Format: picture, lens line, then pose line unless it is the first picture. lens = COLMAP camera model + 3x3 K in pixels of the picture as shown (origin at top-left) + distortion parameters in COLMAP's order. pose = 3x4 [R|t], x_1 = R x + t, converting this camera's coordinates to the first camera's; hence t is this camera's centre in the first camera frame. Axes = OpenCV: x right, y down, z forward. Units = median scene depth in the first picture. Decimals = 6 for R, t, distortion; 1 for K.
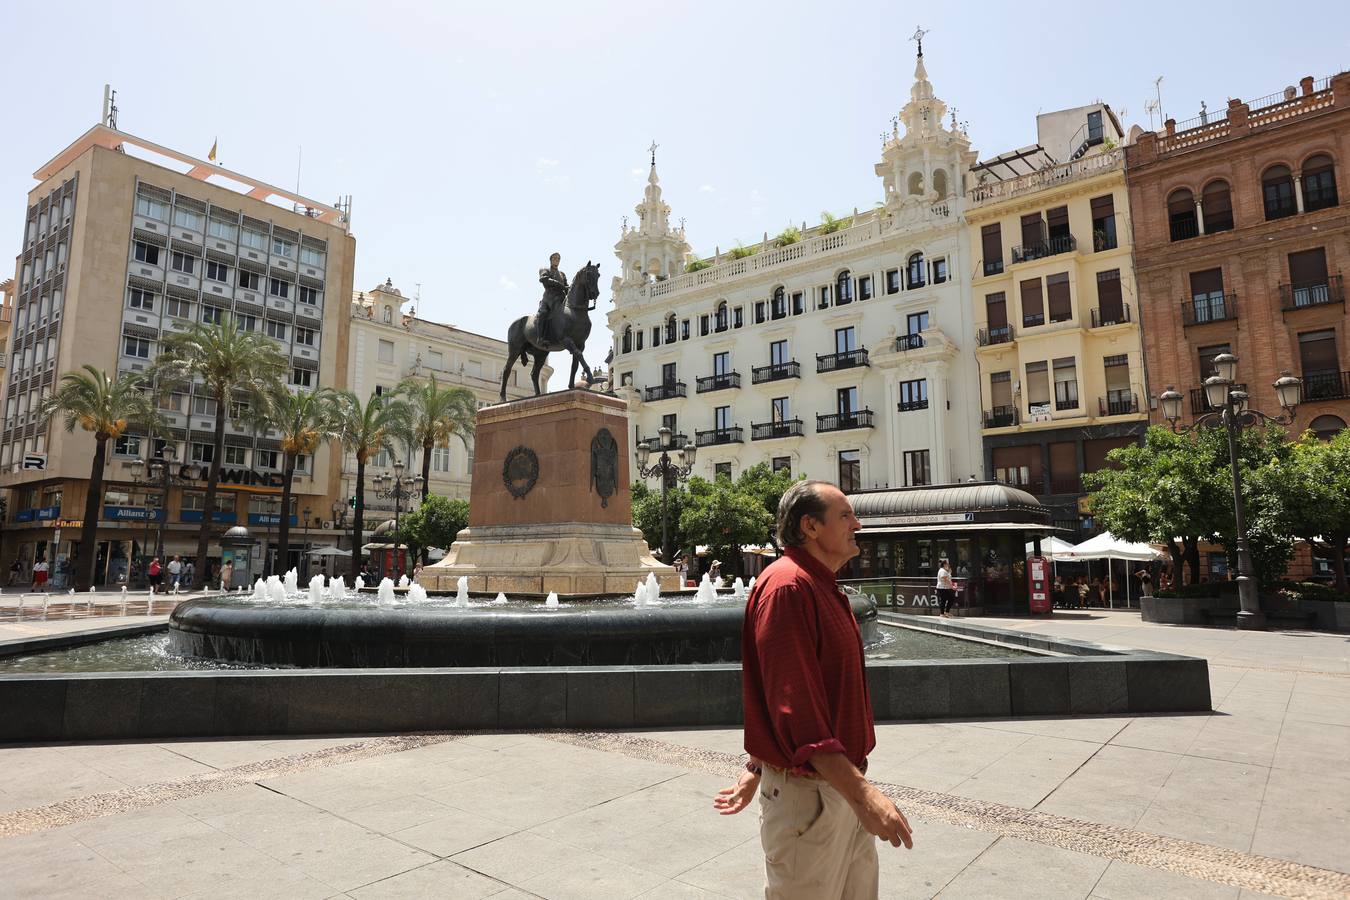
lens RADIAL K [[796.3, 0, 672.6], [0, 796.3, 451.3], [0, 0, 1]] dist [0.006500, 0.002746]
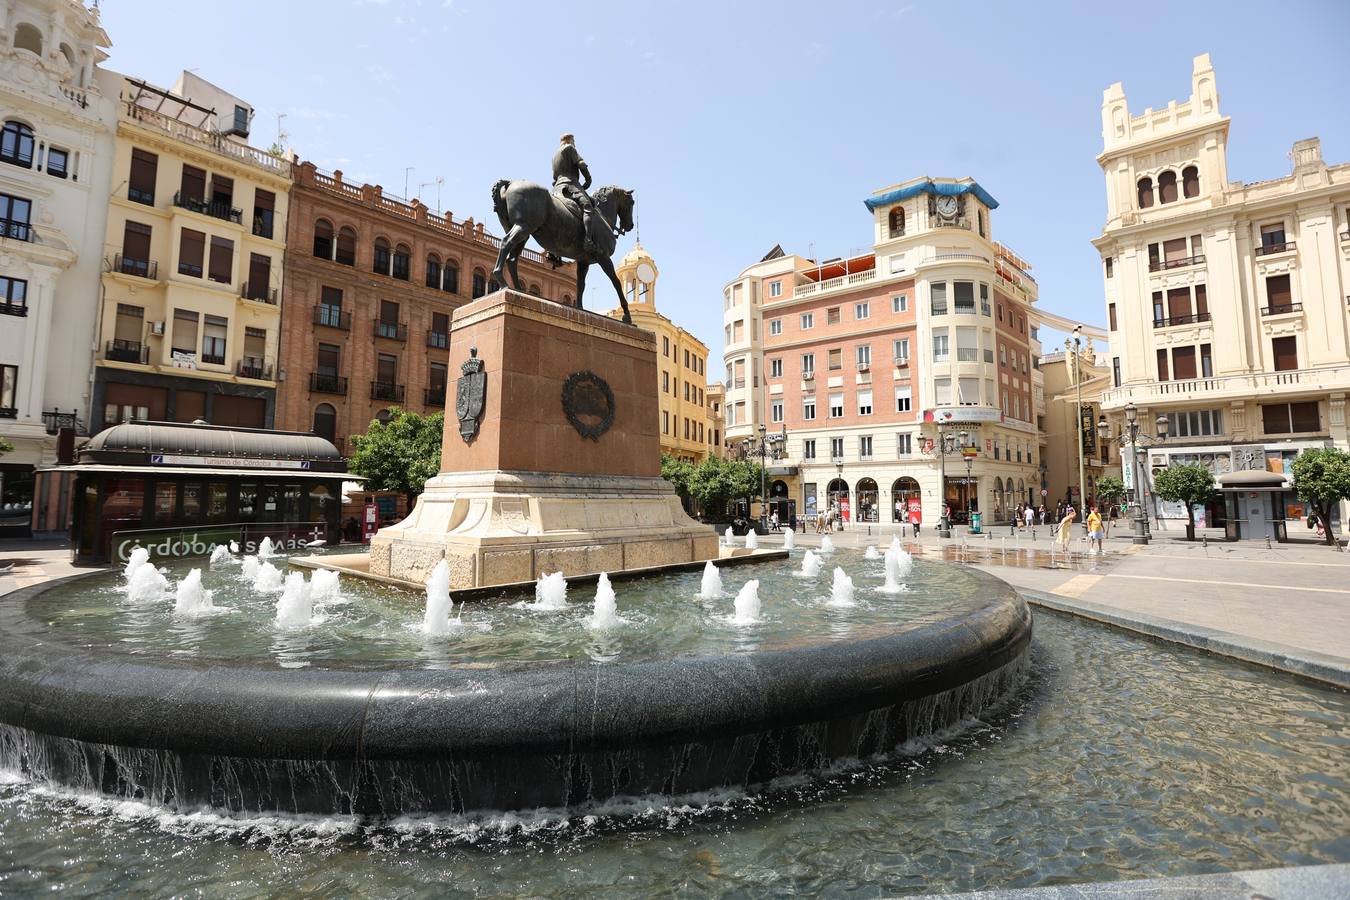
lens RADIAL K [[601.6, 0, 672.3], [0, 601.6, 445.2], [0, 0, 1]] dist [-0.003101, -0.000679]
pose [[0.075348, 0.094455, 0.992674, -0.258184], [-0.144986, 0.985962, -0.082811, 0.034165], [-0.986561, -0.137684, 0.087985, 0.295795]]
